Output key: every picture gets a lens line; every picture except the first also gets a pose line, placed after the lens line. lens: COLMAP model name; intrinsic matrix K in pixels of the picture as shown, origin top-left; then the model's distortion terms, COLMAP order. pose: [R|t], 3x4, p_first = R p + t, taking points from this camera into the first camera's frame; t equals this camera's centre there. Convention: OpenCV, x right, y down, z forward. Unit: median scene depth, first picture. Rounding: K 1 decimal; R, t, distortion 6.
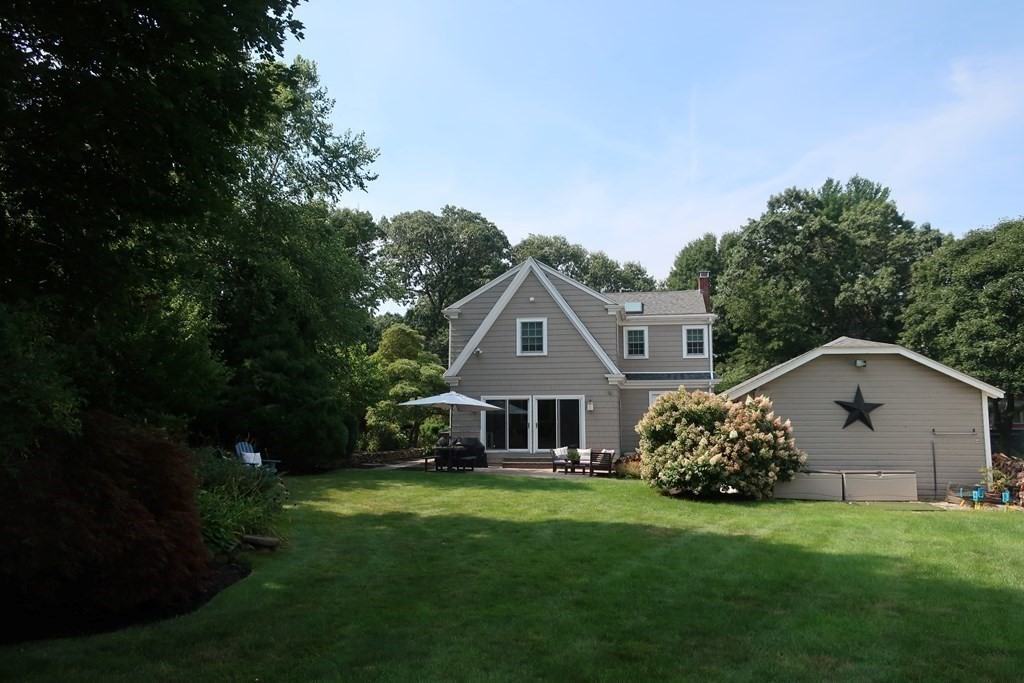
lens RADIAL K [[859.5, 0, 512.0], [0, 859.5, 341.5], [0, 0, 1]] dist [0.009386, 0.002596]
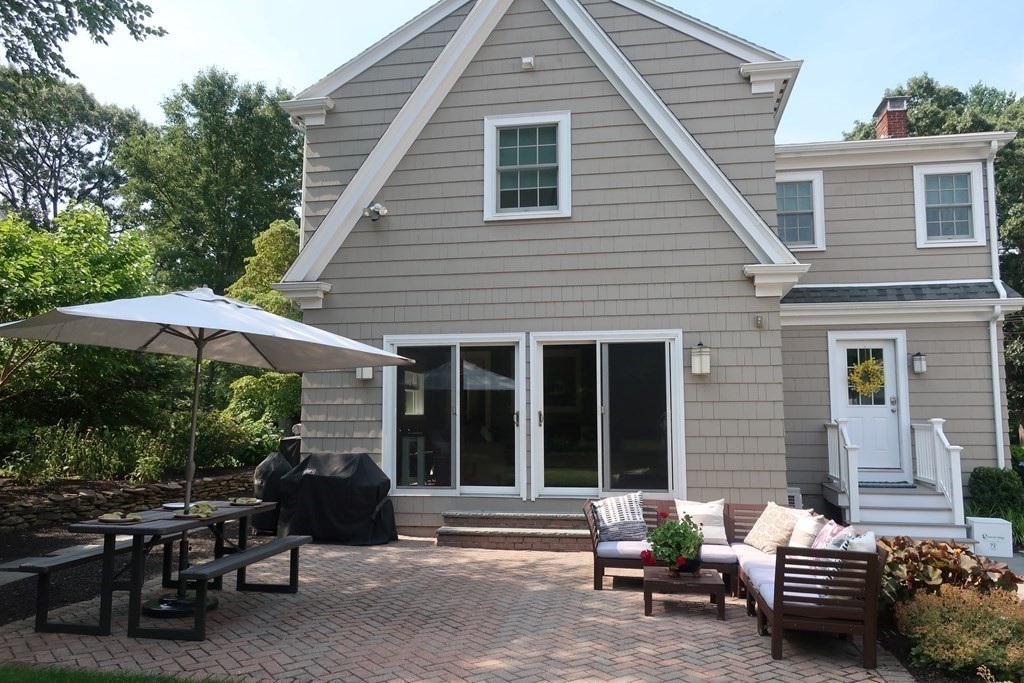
lens RADIAL K [[859.5, 0, 512.0], [0, 859.5, 341.5], [0, 0, 1]] dist [0.009386, 0.002596]
pose [[0.999773, -0.001074, -0.021265, 0.024463], [0.001299, 0.999943, 0.010585, 0.062552], [0.021252, -0.010611, 0.999718, 0.651240]]
